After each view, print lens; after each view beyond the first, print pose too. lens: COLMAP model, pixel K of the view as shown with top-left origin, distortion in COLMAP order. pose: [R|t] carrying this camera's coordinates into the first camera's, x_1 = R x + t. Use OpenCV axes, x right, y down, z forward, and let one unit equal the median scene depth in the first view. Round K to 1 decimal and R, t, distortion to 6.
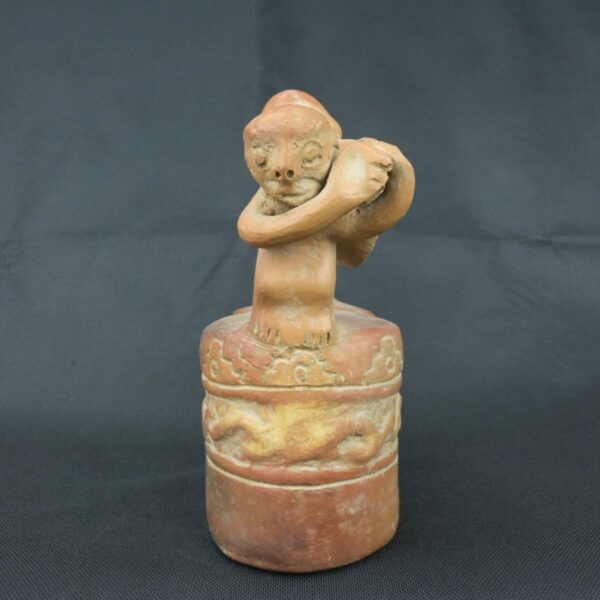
lens RADIAL K [[614.1, 0, 300.2], [0, 614.1, 303.7], [0, 0, 1]] dist [-0.005103, 0.000000]
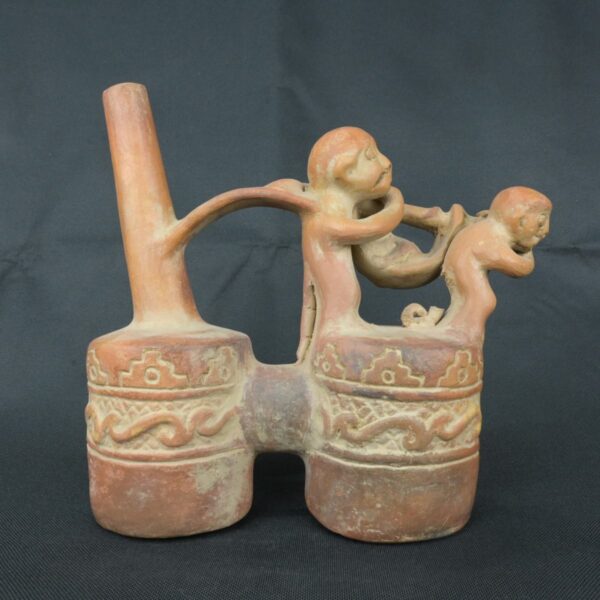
lens RADIAL K [[614.1, 0, 302.0], [0, 614.1, 295.7], [0, 0, 1]] dist [-0.005103, 0.000000]
pose [[0.018959, -0.027498, 0.999442, -1.402313], [0.038124, 0.998915, 0.026760, -0.097499], [-0.999093, 0.037595, 0.019987, 1.352180]]
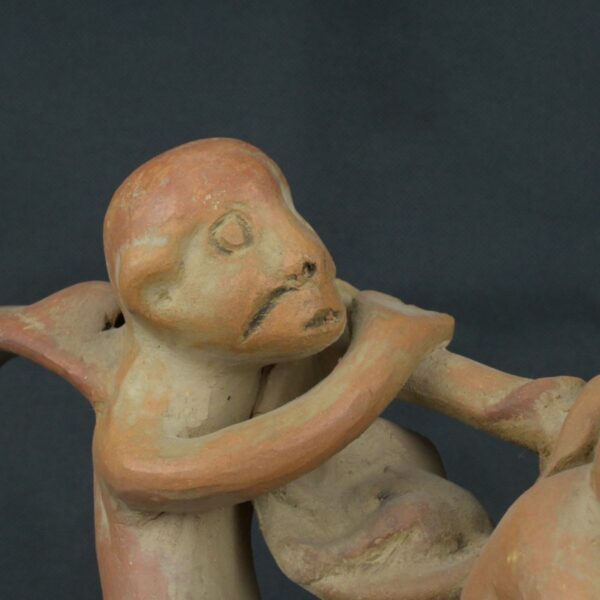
lens RADIAL K [[1915.6, 0, 300.6], [0, 1915.6, 299.0], [0, 0, 1]] dist [0.036911, 0.000000]
pose [[0.583149, -0.037161, 0.811515, -1.108360], [0.009128, 0.999190, 0.039196, -0.371109], [-0.812314, -0.015450, 0.583016, 0.403389]]
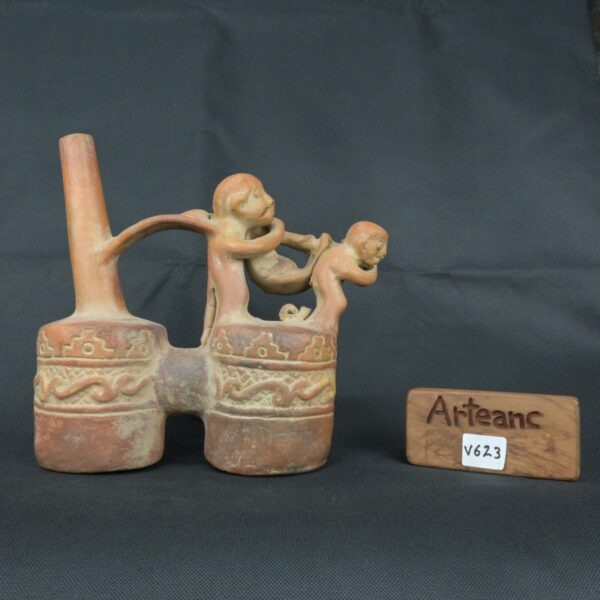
lens RADIAL K [[614.1, 0, 302.6], [0, 614.1, 297.5], [0, 0, 1]] dist [-0.005103, 0.000000]
pose [[-0.073910, 0.033447, 0.996704, -1.887882], [0.014072, 0.999373, -0.032493, 0.008699], [-0.997166, 0.011624, -0.074334, 1.225747]]
